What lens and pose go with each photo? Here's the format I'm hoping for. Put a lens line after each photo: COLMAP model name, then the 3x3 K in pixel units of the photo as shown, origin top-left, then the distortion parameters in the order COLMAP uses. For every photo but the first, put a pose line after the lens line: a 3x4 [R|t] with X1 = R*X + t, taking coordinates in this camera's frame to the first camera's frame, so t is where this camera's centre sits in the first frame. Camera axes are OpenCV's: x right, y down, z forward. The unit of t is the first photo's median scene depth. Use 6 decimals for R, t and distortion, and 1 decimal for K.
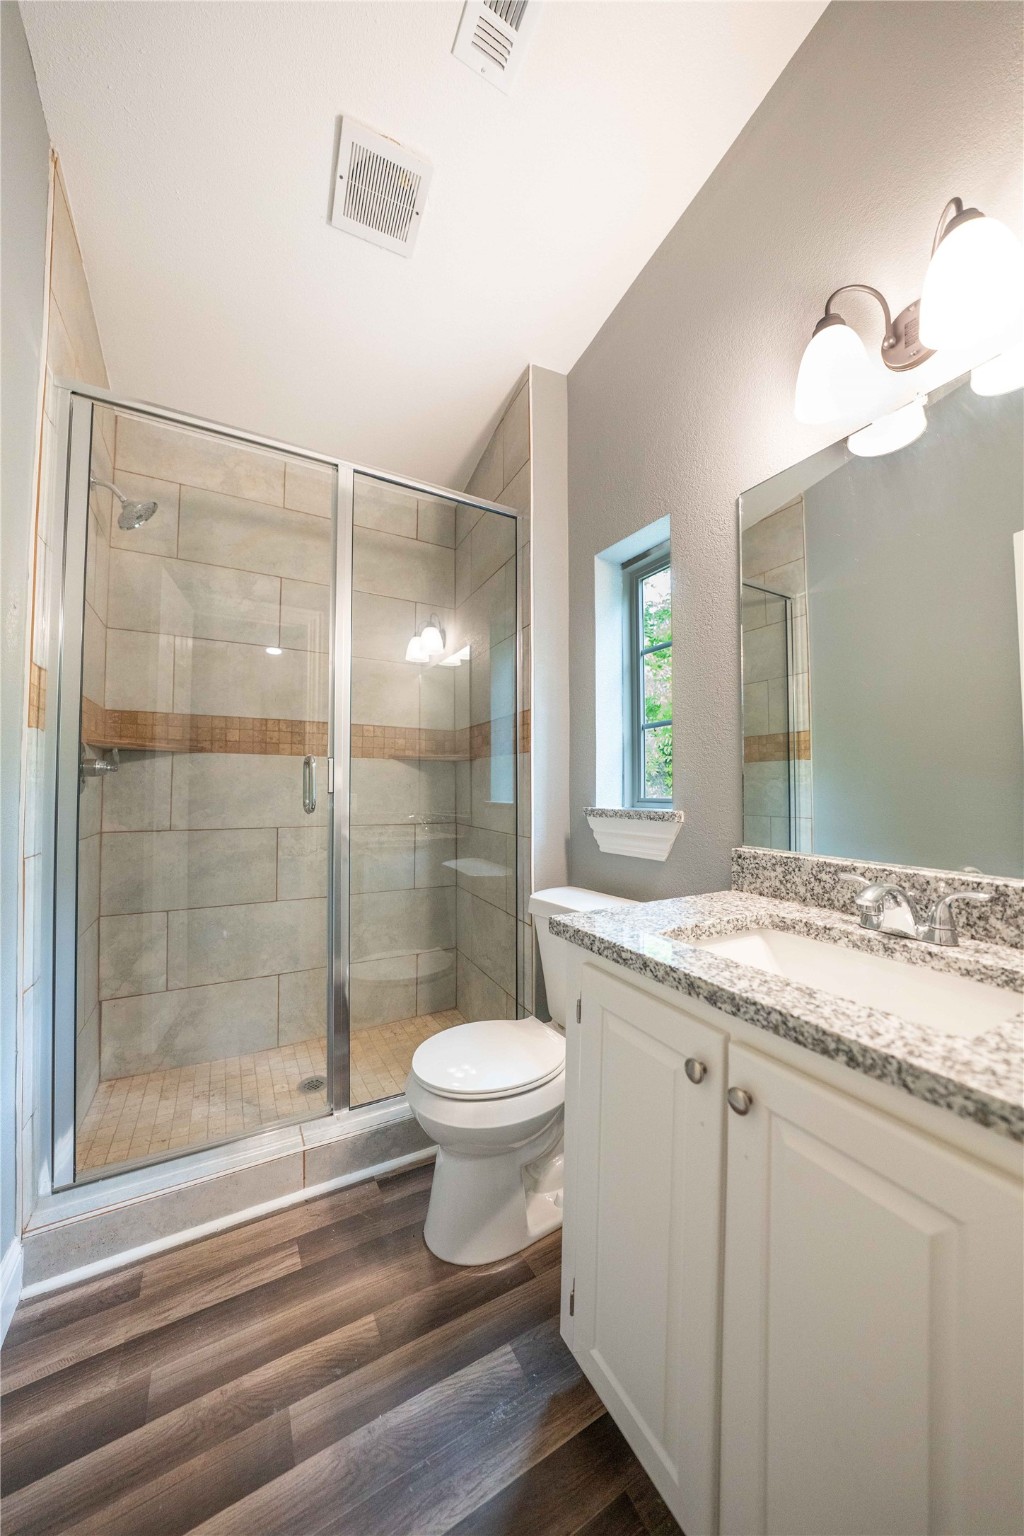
lens RADIAL K [[497.0, 0, 516.6], [0, 497.0, 773.1], [0, 0, 1]] dist [-0.009380, 0.001447]
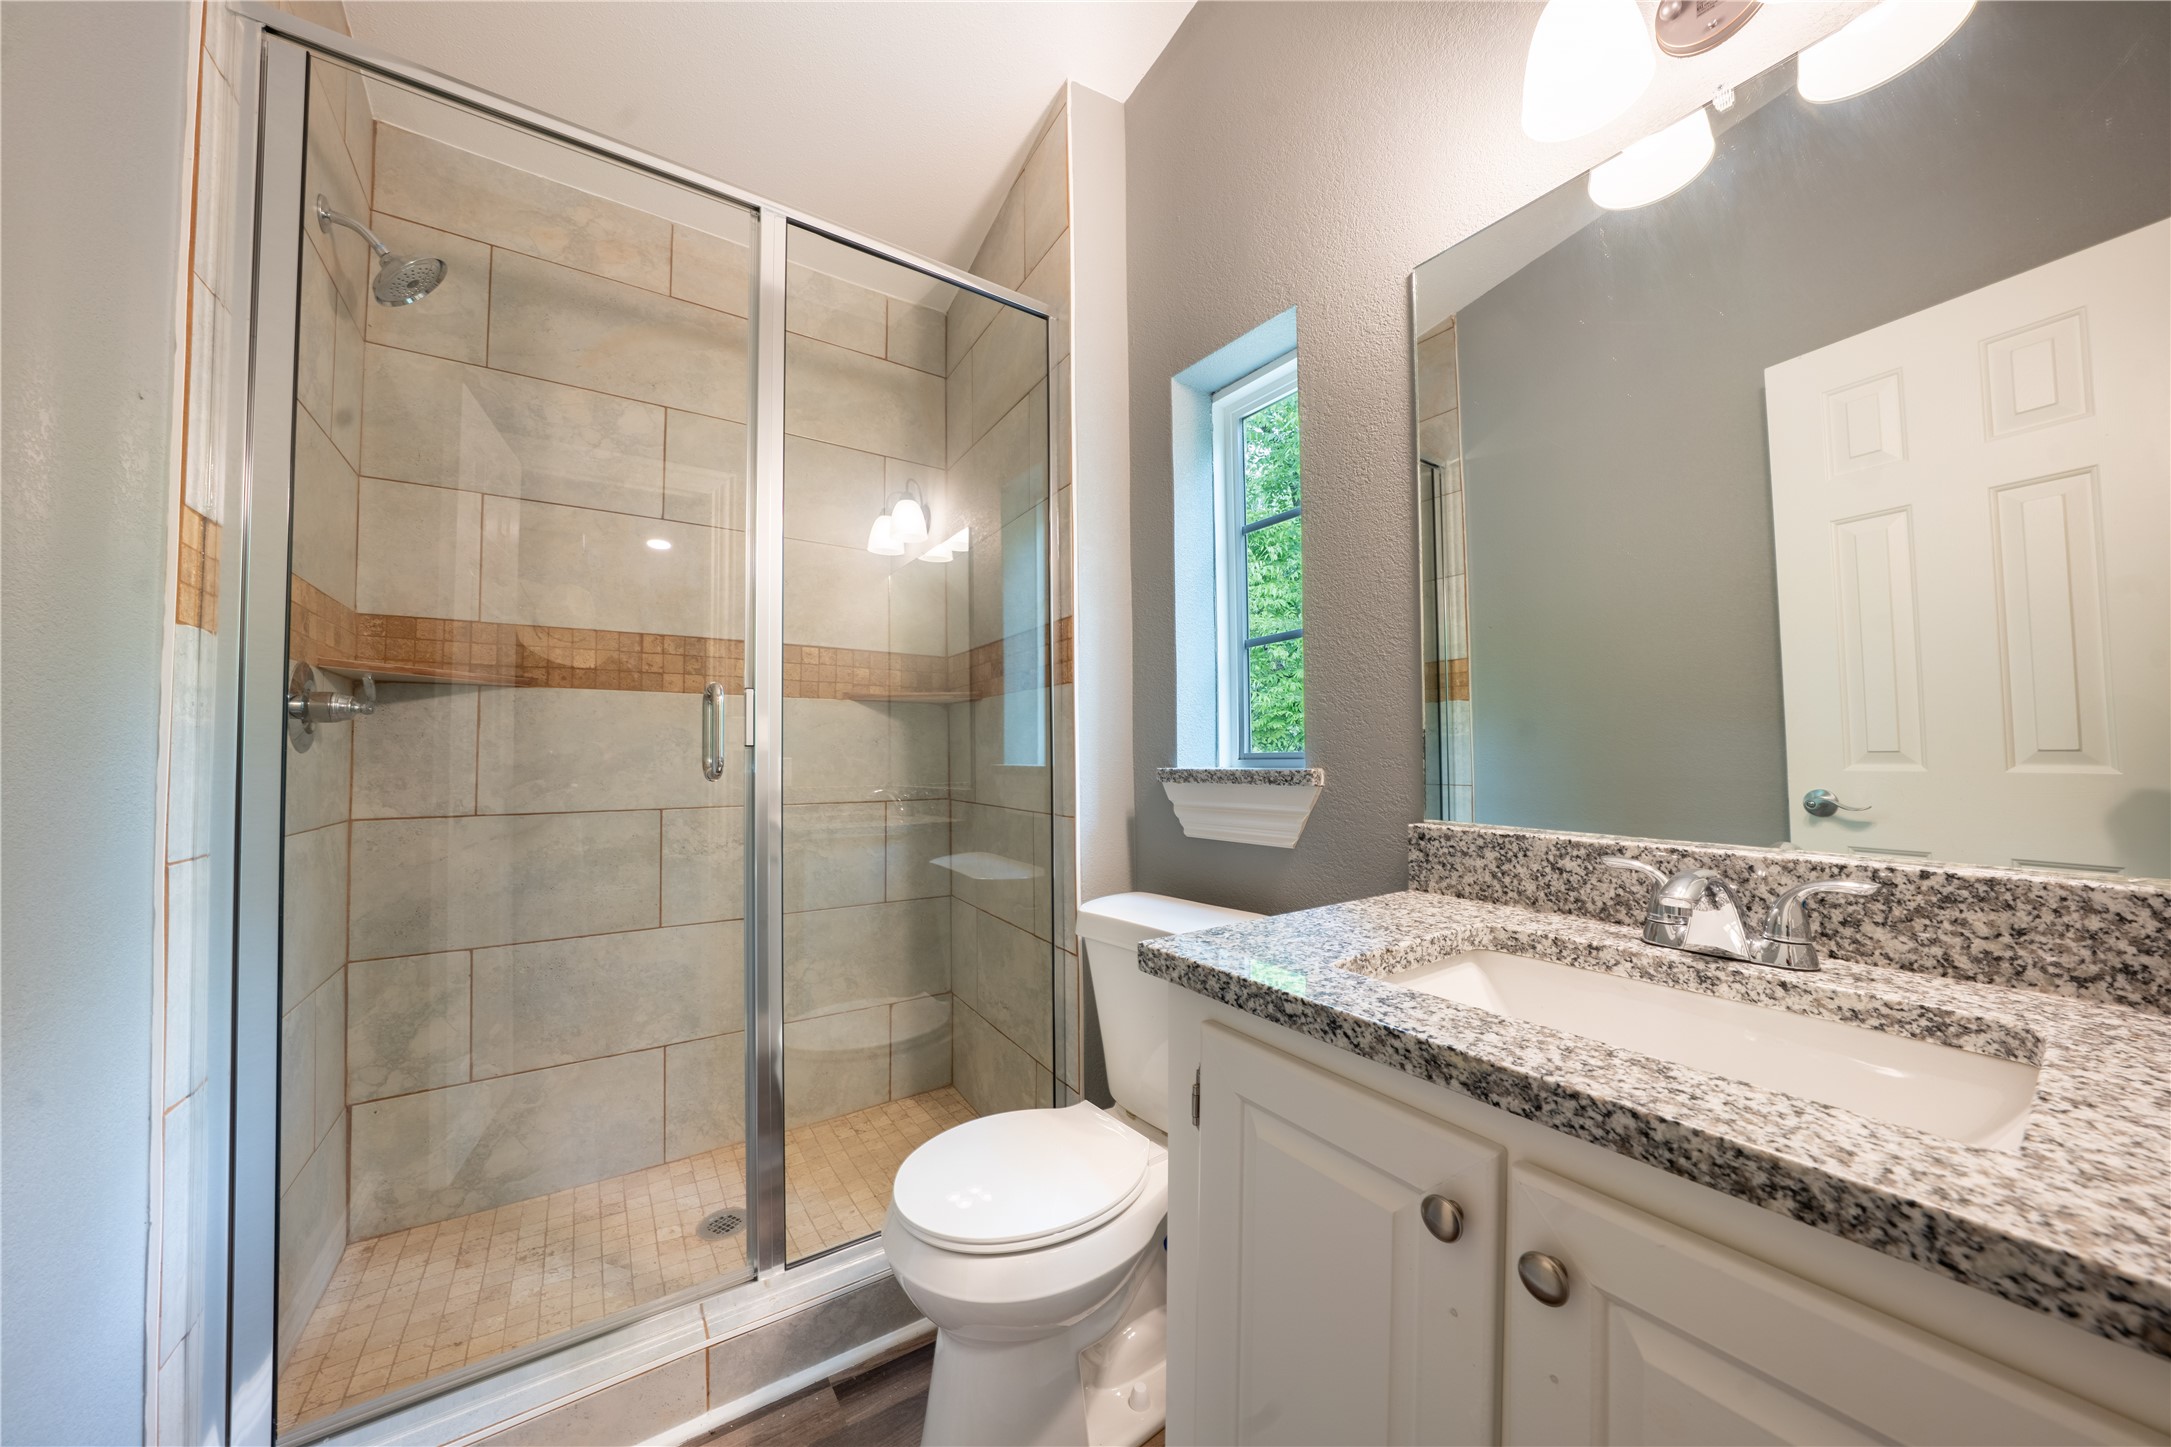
lens RADIAL K [[702.5, 0, 1081.6], [0, 702.5, 734.8], [0, 0, 1]] dist [-0.009380, 0.001447]
pose [[0.996477, -0.006034, 0.083651, -0.041197], [0.006100, 0.999981, -0.000537, 0.027129], [-0.083647, 0.001046, 0.996495, 0.109247]]
